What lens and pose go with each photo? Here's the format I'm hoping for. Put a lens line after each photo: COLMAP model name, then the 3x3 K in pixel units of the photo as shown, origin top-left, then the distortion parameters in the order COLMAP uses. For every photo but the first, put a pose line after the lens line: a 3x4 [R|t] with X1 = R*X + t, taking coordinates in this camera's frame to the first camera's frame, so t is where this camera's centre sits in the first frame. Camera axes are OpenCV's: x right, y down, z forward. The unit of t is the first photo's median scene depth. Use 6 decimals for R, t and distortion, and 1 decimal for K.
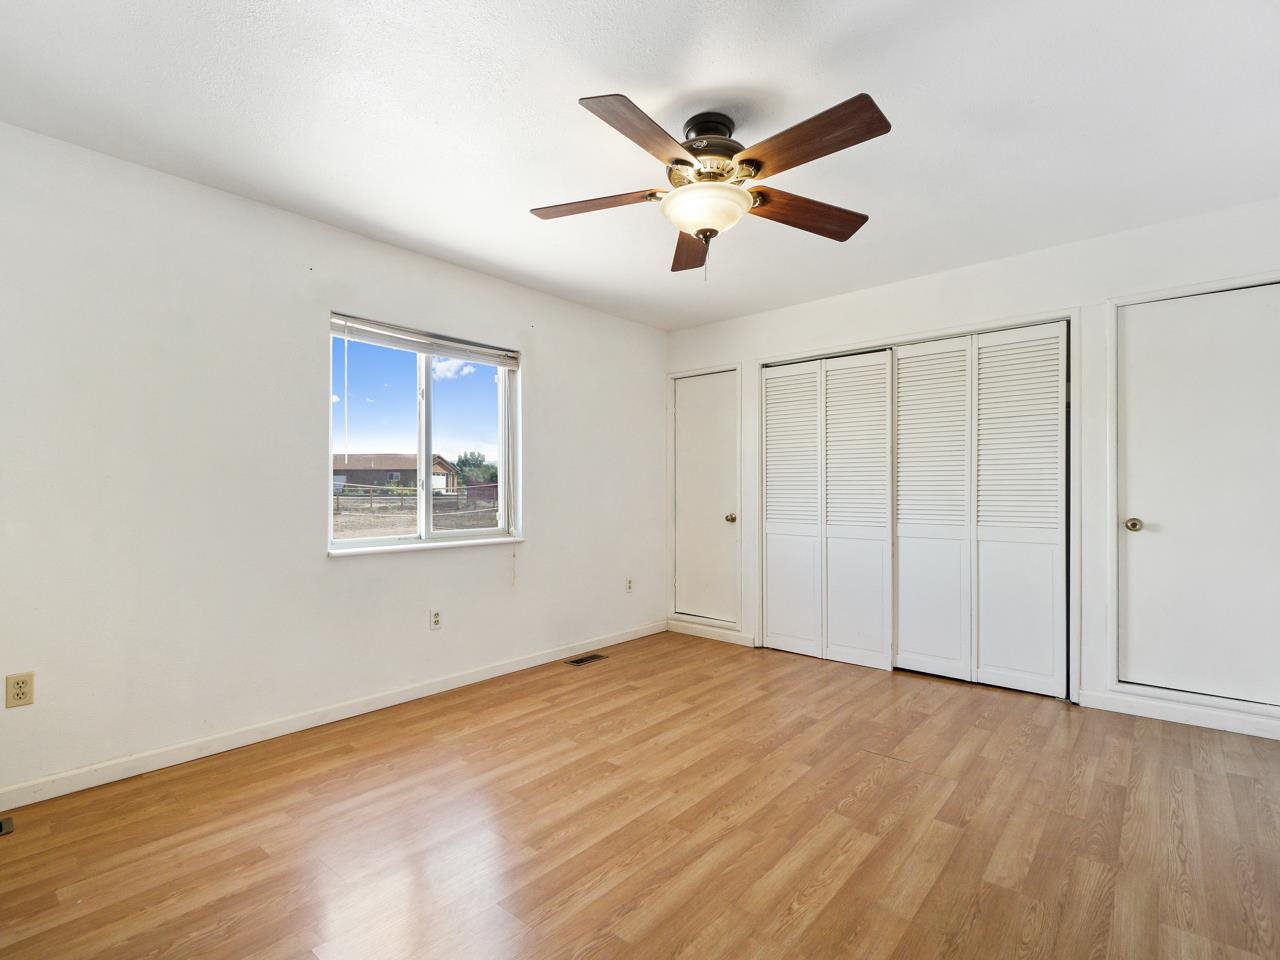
lens RADIAL K [[605.1, 0, 639.0], [0, 605.1, 489.7], [0, 0, 1]] dist [0.000281, -0.000004]
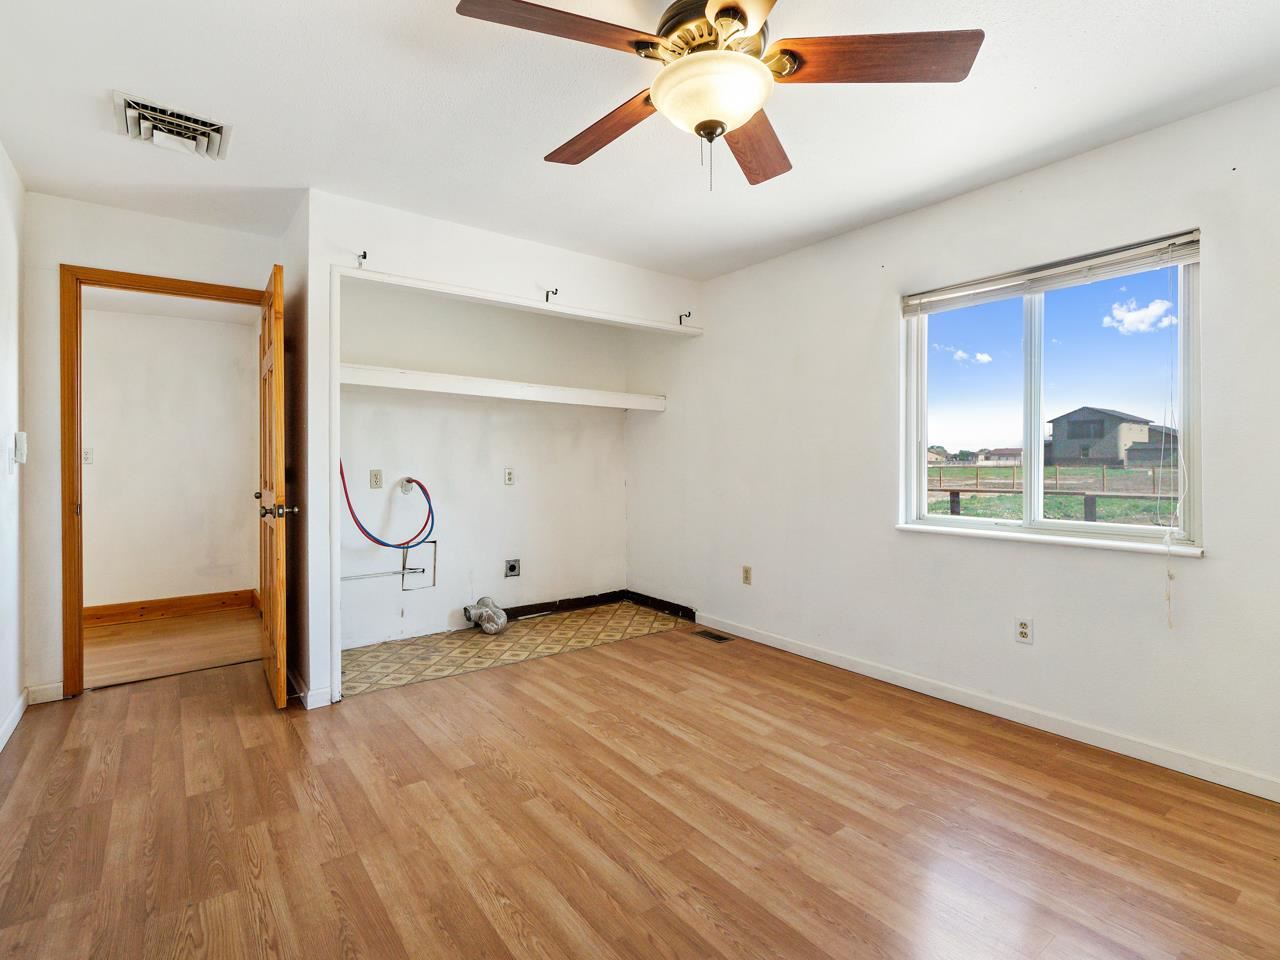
lens RADIAL K [[618.1, 0, 632.7], [0, 618.1, 470.2], [0, 0, 1]] dist [0.000403, 0.000812]
pose [[-0.206431, 0.007599, -0.978432, 0.717289], [-0.000902, 0.999968, 0.007956, -0.001058], [0.978461, 0.002525, -0.206417, 0.858204]]
